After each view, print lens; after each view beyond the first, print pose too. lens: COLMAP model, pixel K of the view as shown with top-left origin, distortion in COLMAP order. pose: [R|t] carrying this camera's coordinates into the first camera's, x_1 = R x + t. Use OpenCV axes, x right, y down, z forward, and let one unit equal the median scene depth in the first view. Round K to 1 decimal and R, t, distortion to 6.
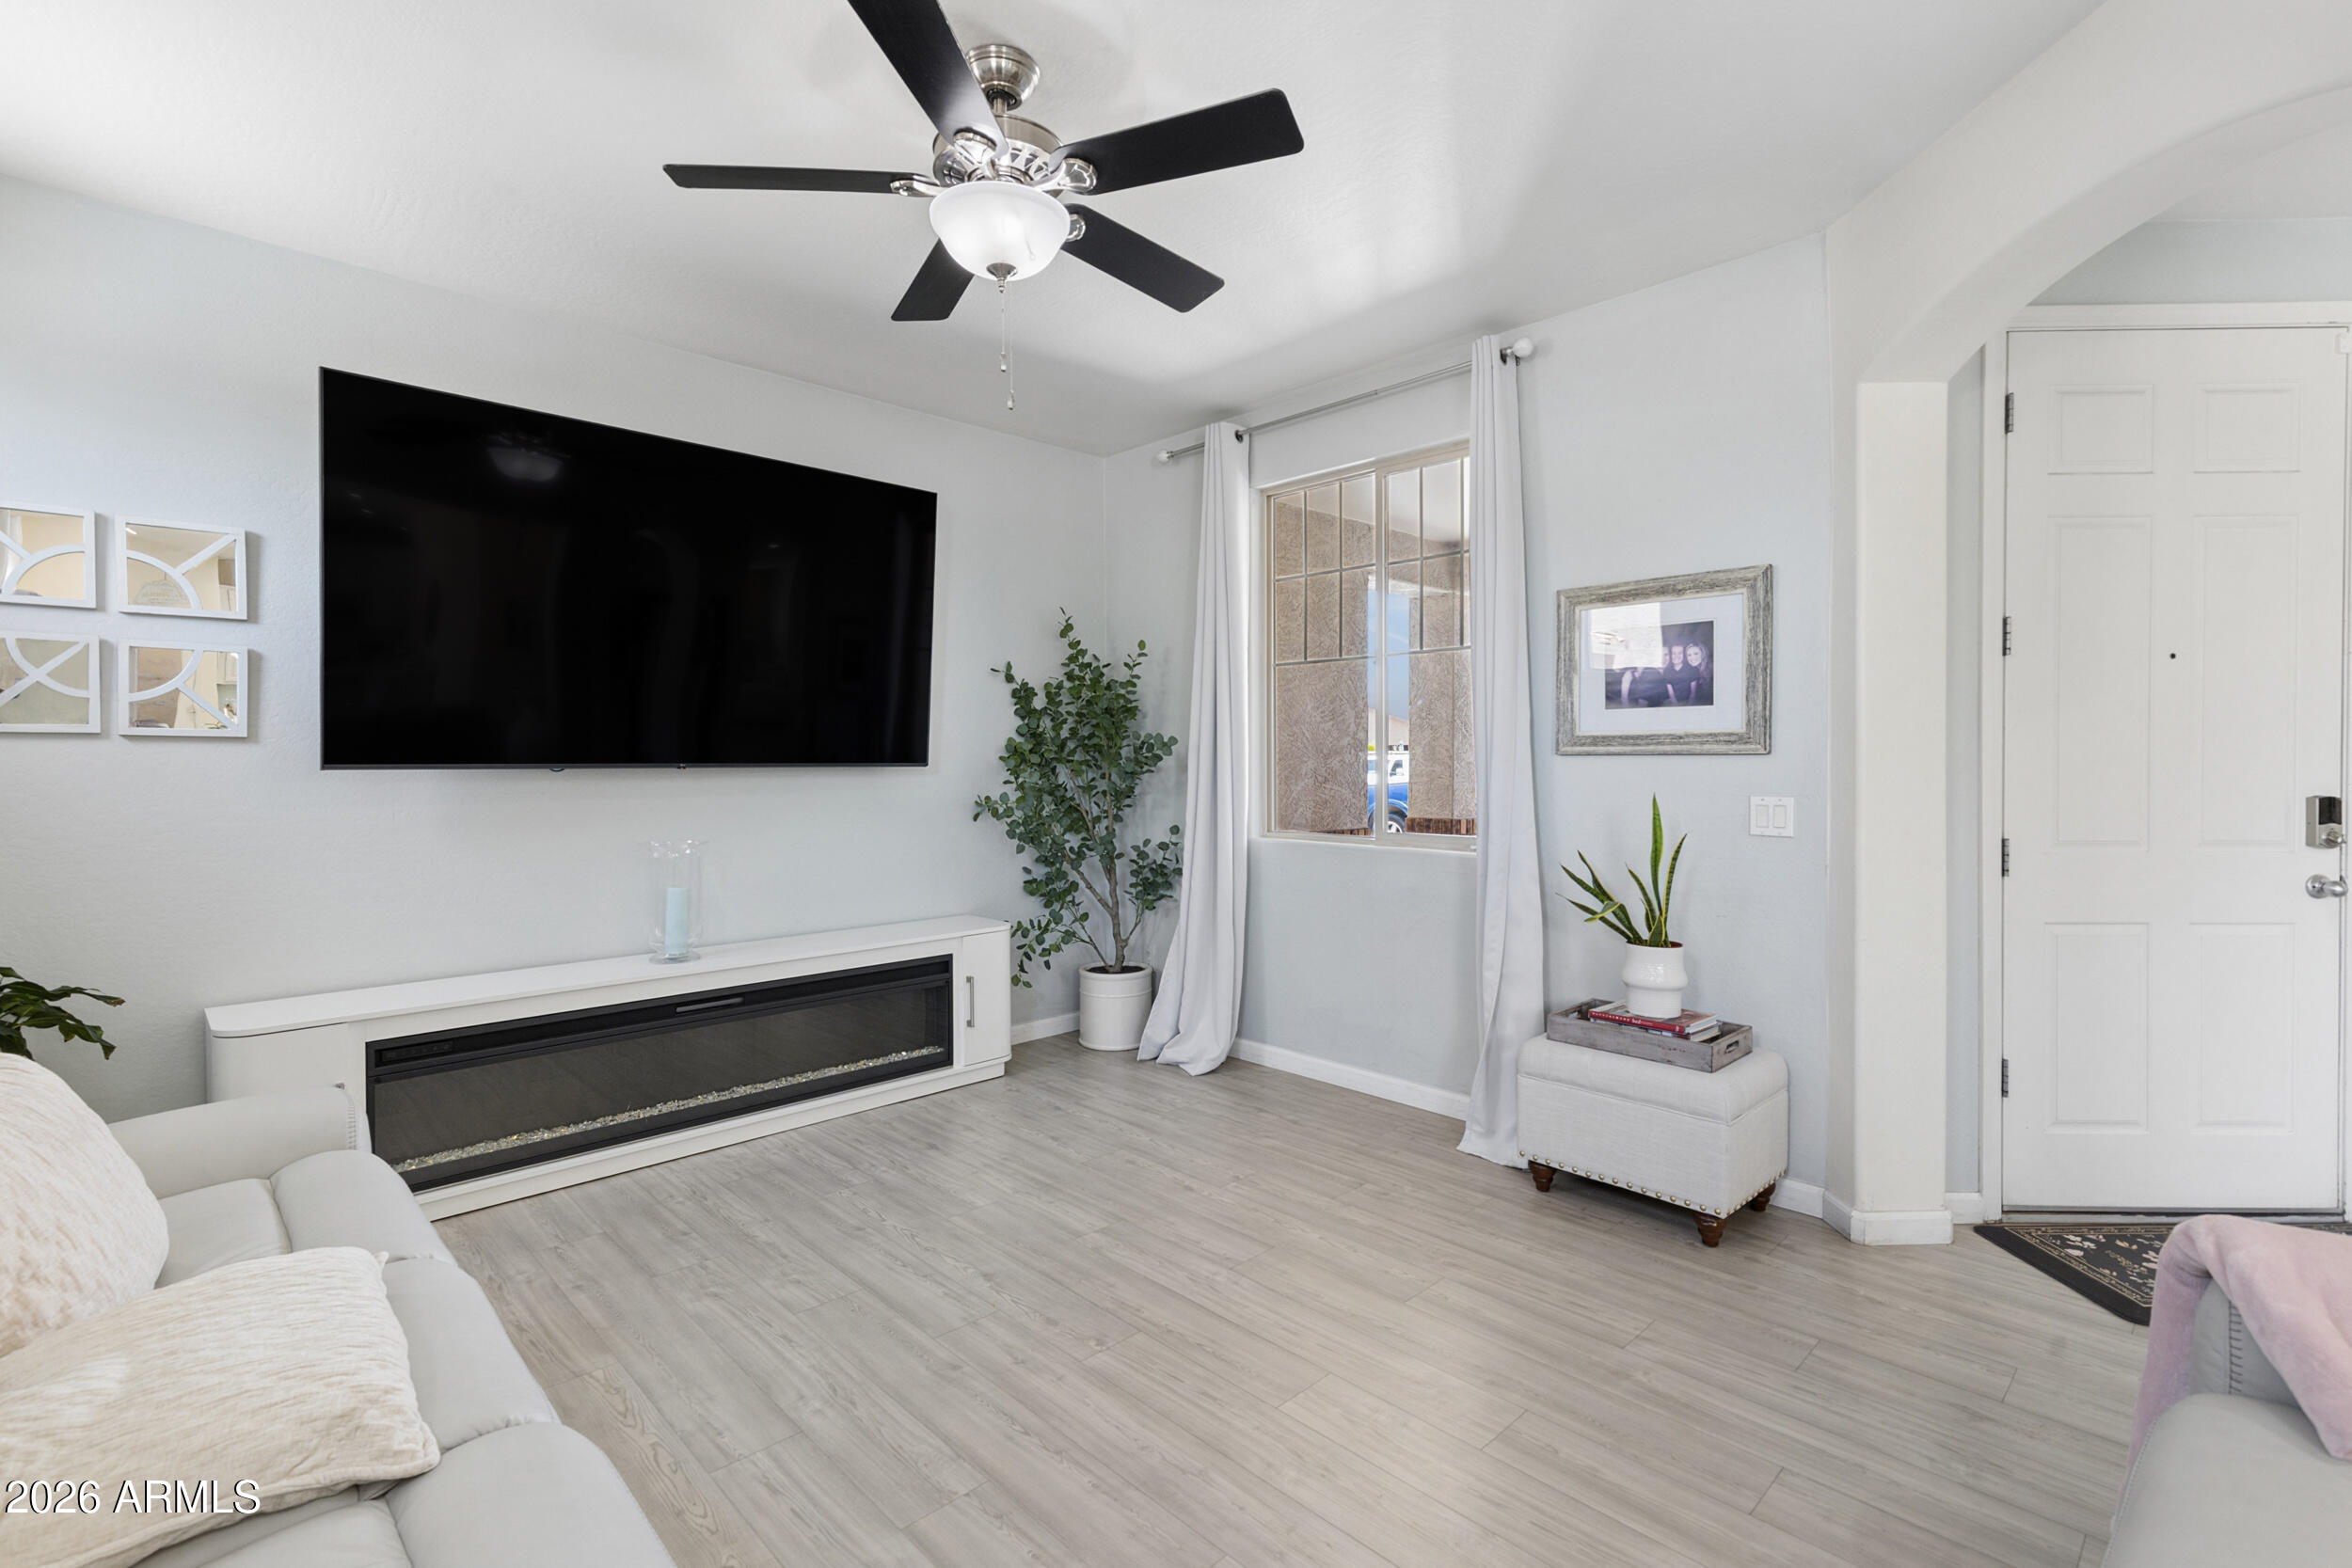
lens RADIAL K [[1067.7, 0, 1181.8], [0, 1067.7, 770.1], [0, 0, 1]] dist [0.008025, 0.000398]
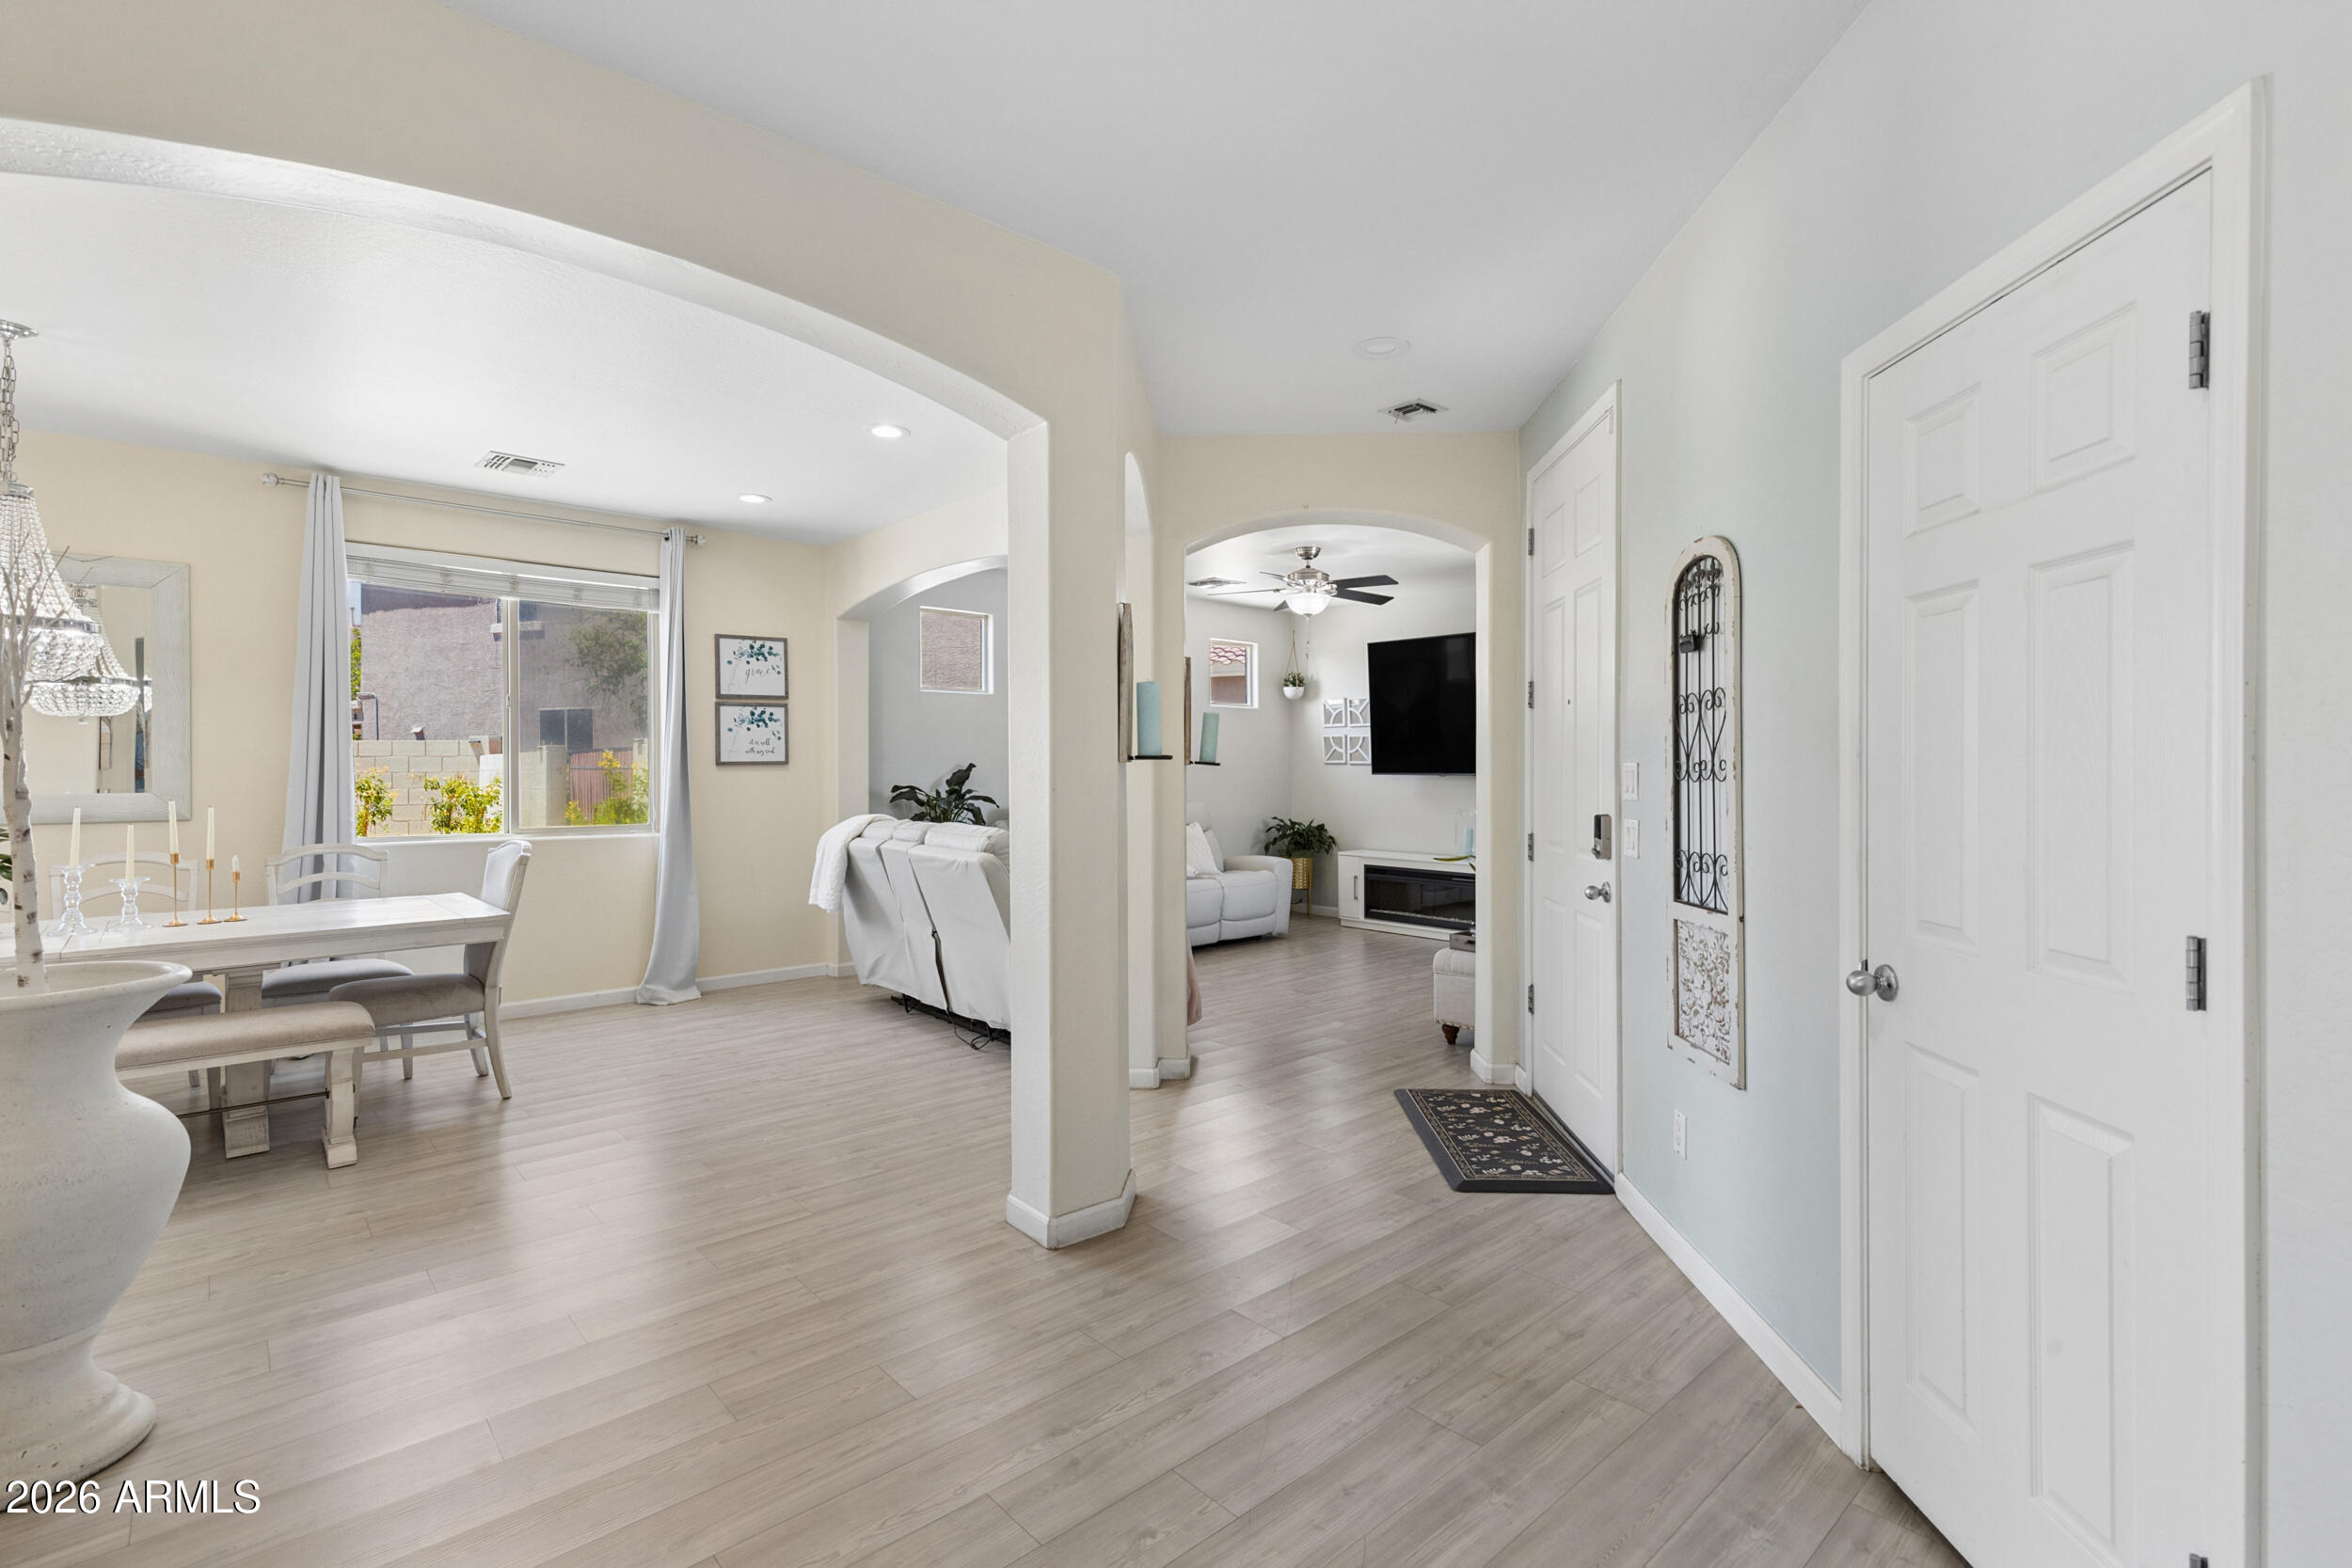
lens RADIAL K [[1067.7, 0, 1181.8], [0, 1067.7, 770.1], [0, 0, 1]] dist [0.008025, 0.000398]
pose [[-0.032891, 0.006546, -0.999438, 2.089769], [-0.009490, 0.999931, 0.006862, -0.025847], [0.999414, 0.009711, -0.032827, 0.535233]]
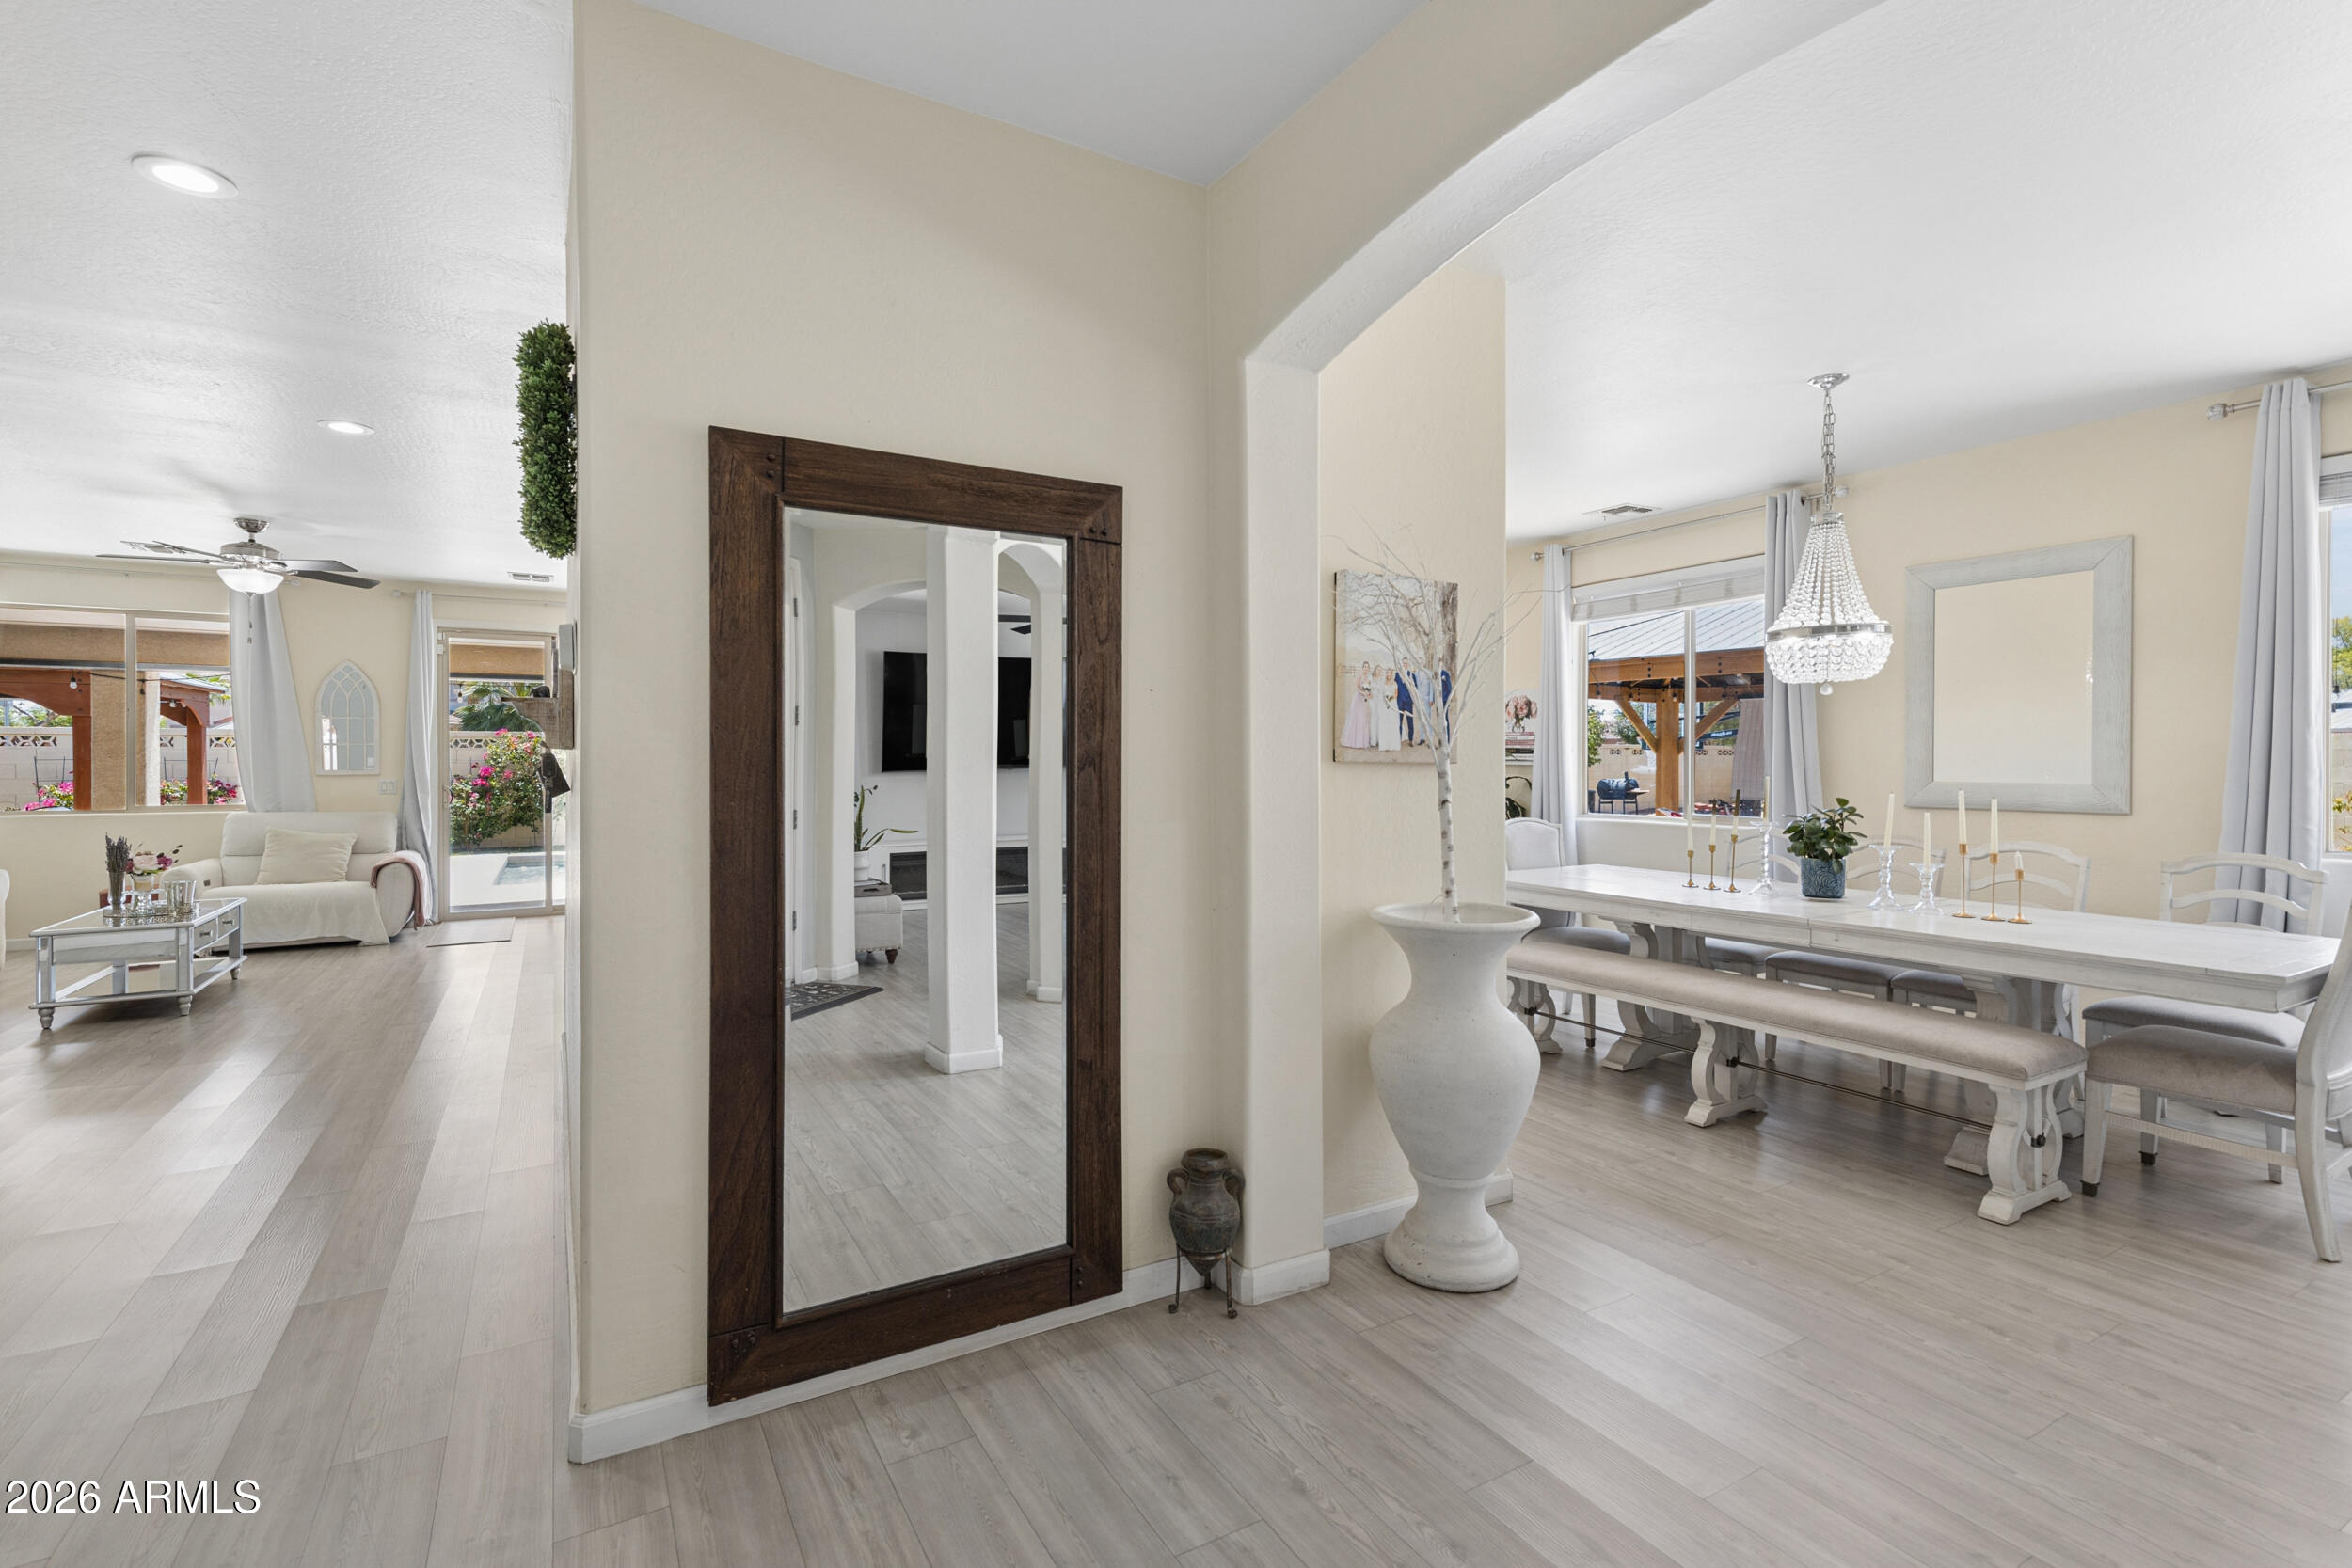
lens RADIAL K [[1070.9, 0, 1180.8], [0, 1070.9, 766.4], [0, 0, 1]] dist [0.008199, -0.000868]
pose [[-0.971431, 0.002406, 0.237309, 1.468311], [0.006174, 0.999866, 0.015135, -0.023359], [-0.237241, 0.016168, -0.971316, 0.734029]]
